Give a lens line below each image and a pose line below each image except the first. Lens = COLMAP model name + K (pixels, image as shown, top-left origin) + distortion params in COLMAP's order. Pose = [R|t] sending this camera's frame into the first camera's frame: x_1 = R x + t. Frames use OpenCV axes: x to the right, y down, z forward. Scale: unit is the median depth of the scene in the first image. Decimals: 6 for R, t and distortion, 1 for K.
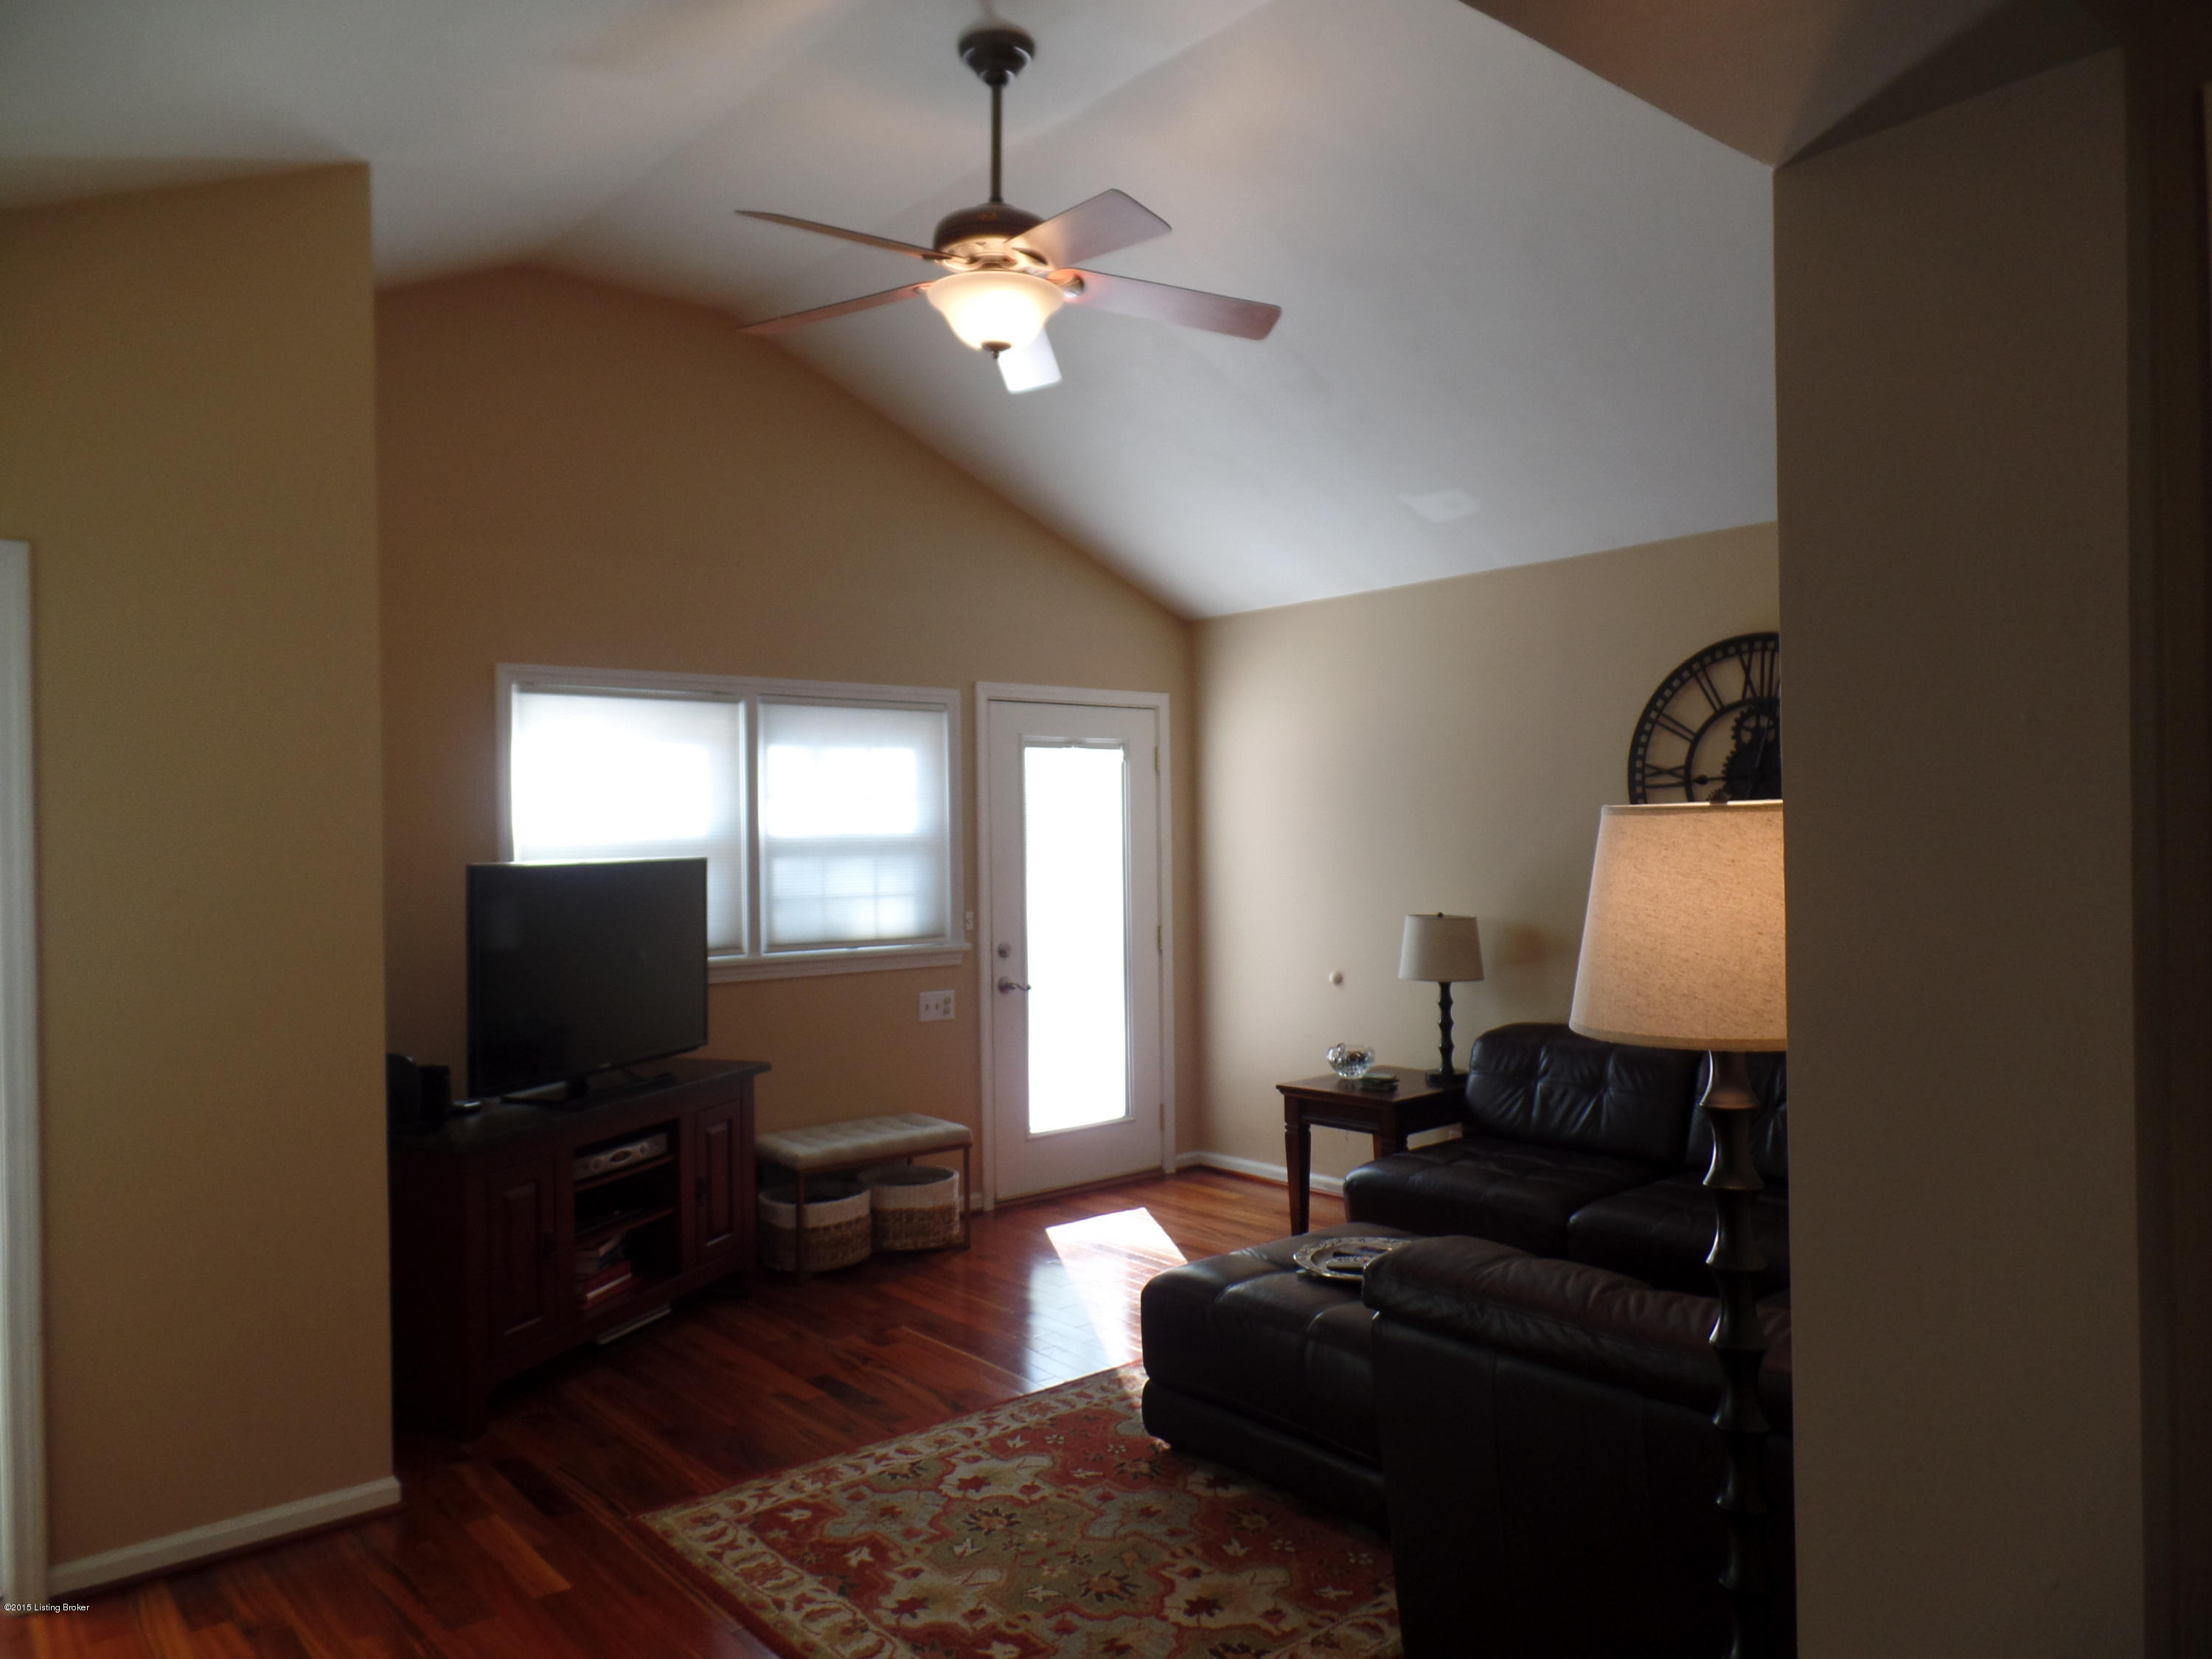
lens RADIAL K [[1570.9, 0, 1109.2], [0, 1570.9, 831.1], [0, 0, 1]] dist [0.004079, 0.000962]
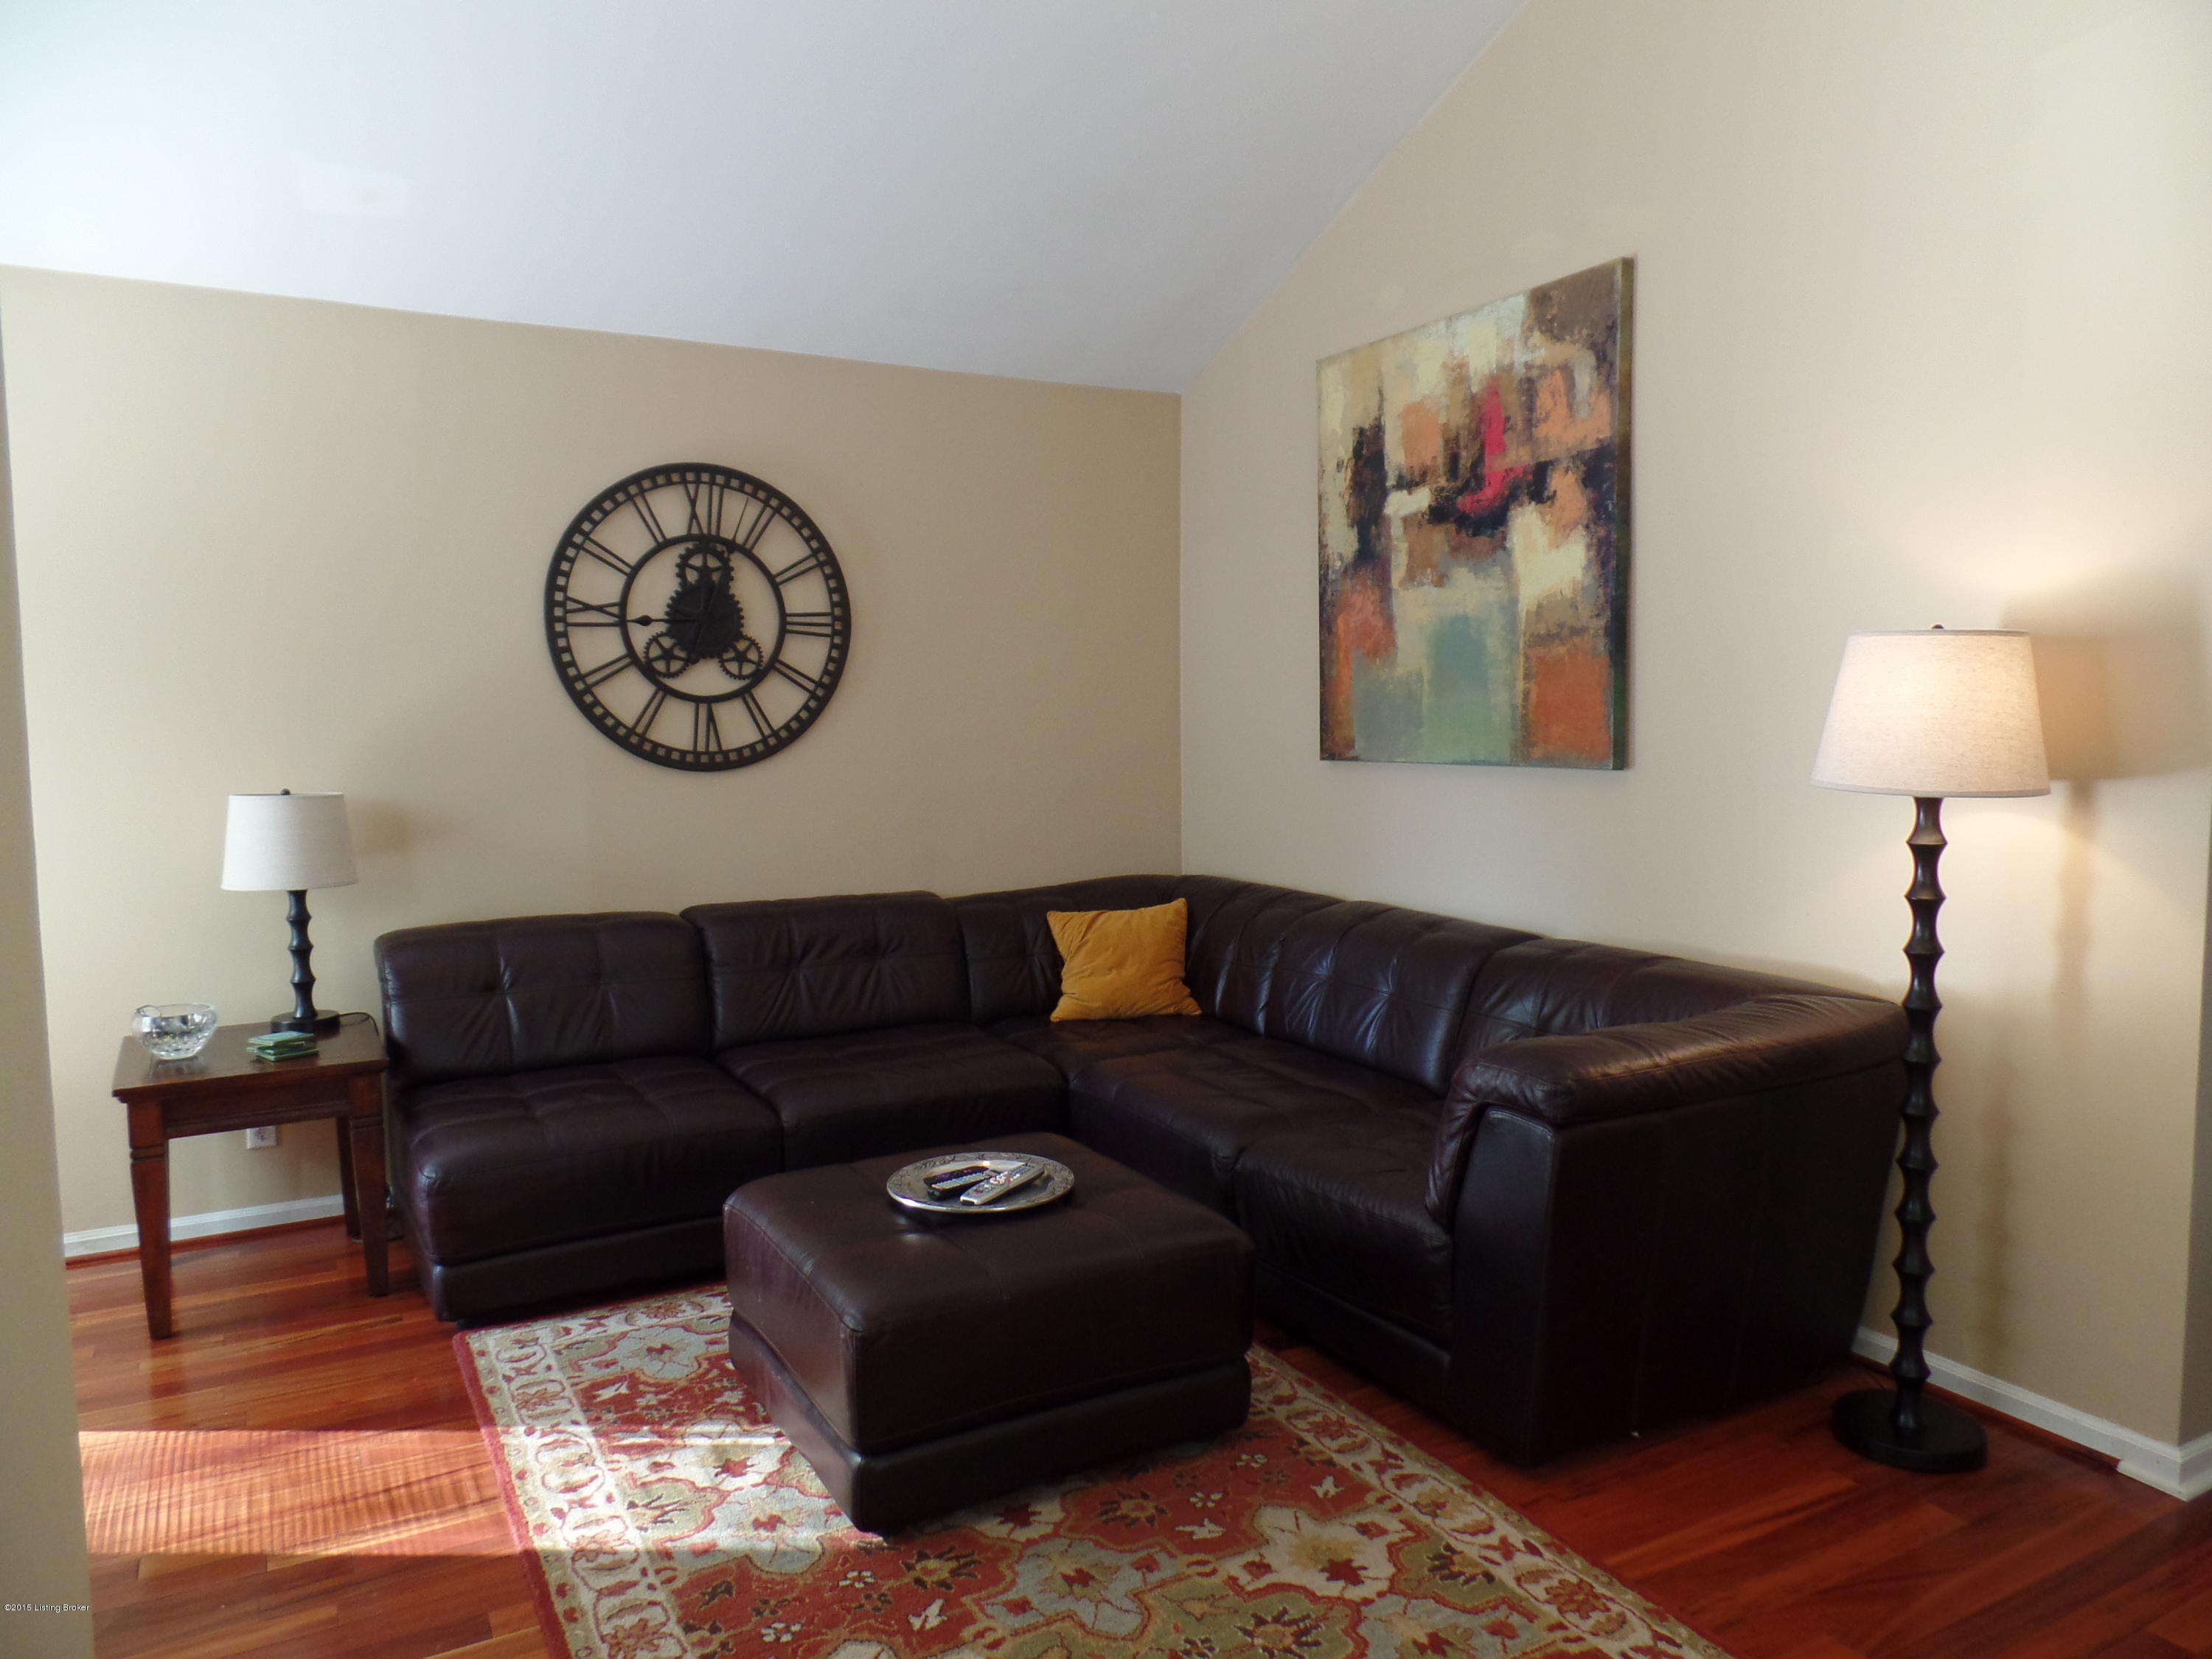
lens RADIAL K [[1570.9, 0, 1110.0], [0, 1570.9, 833.5], [0, 0, 1]] dist [0.004079, 0.000962]
pose [[0.166689, -0.066695, 0.983751, -0.453603], [-0.000628, 0.997702, 0.067748, 0.026755], [-0.986009, -0.011911, 0.166264, 0.590883]]
